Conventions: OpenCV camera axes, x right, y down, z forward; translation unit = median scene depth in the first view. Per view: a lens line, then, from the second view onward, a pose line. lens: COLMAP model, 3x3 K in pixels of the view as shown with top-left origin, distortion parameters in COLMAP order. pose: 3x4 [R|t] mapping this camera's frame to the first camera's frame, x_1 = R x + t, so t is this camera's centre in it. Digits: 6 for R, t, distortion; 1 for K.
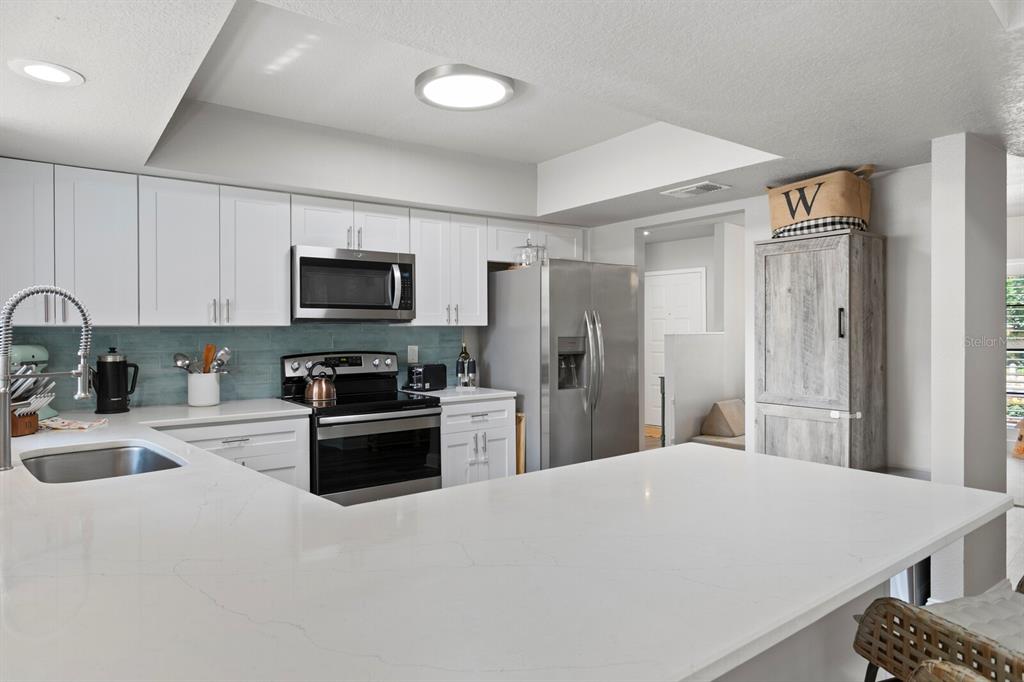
lens RADIAL K [[614.3, 0, 505.5], [0, 614.3, 334.5], [0, 0, 1]] dist [-0.004668, 0.005771]
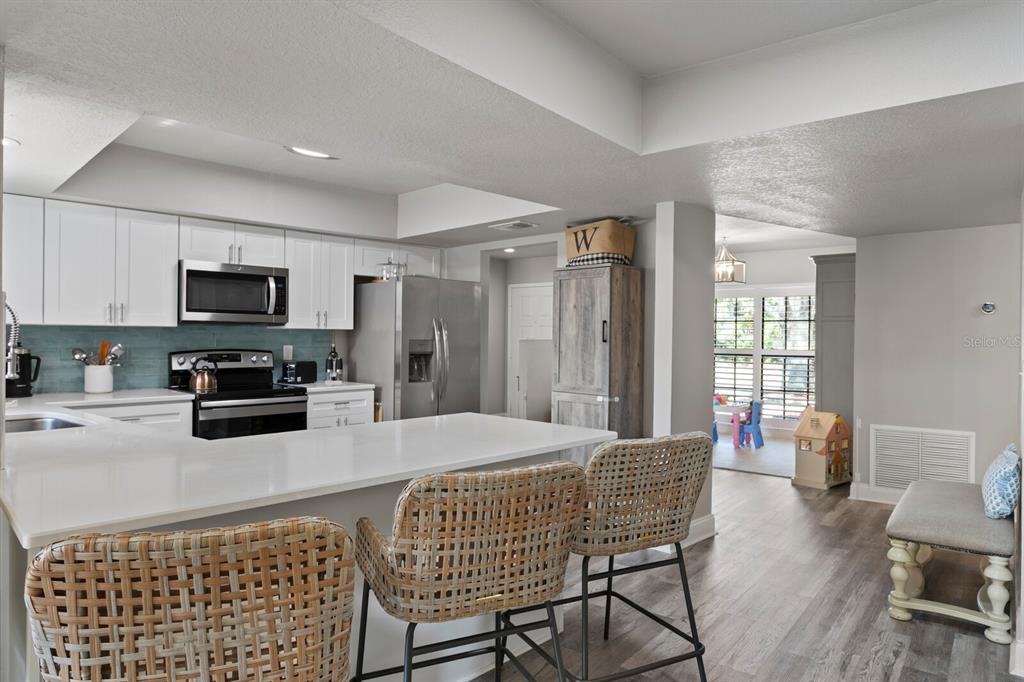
lens RADIAL K [[622.8, 0, 496.2], [0, 622.8, 339.9], [0, 0, 1]] dist [-0.003679, 0.005168]
pose [[0.990657, 0.014493, 0.135602, 0.098134], [-0.014434, 0.999895, -0.001419, 0.004189], [-0.135609, -0.000551, 0.990762, -0.276819]]
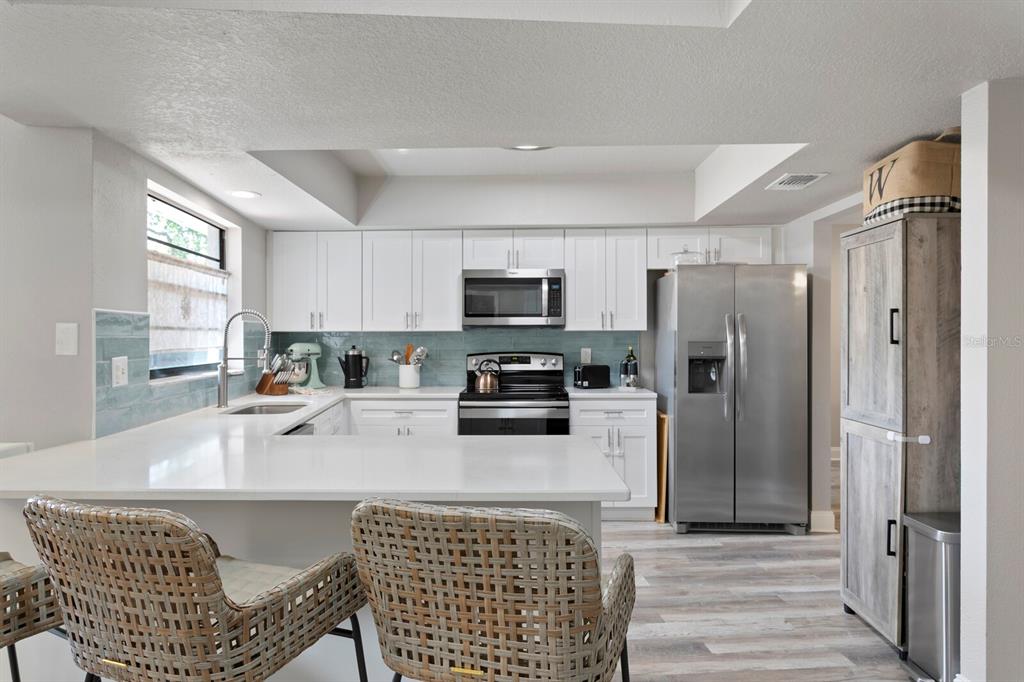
lens RADIAL K [[622.8, 0, 510.9], [0, 622.8, 336.7], [0, 0, 1]] dist [-0.003679, 0.005168]
pose [[0.794106, 0.003797, -0.607767, 0.526408], [-0.005889, 0.999982, -0.001448, -0.000706], [0.607751, 0.004729, 0.794114, 0.008060]]
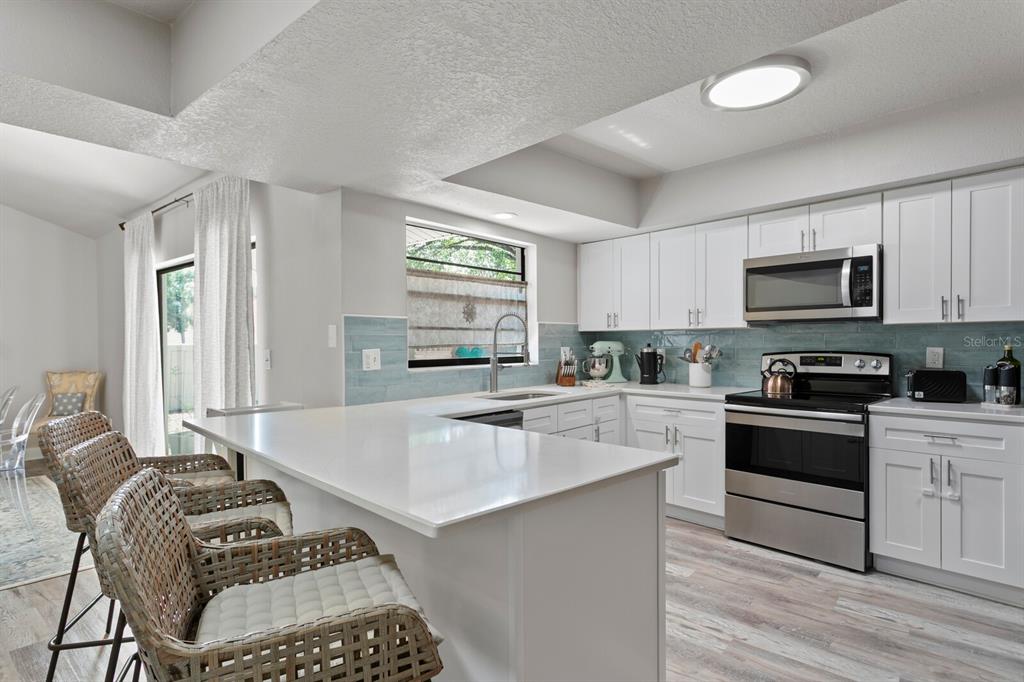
lens RADIAL K [[539.8, 0, 511.5], [0, 539.8, 348.5], [0, 0, 1]] dist [0.002233, 0.000150]
pose [[0.127547, 0.017755, -0.991674, 0.612159], [0.000432, 0.999839, 0.017957, 0.007740], [0.991832, -0.002719, 0.127519, 0.403419]]
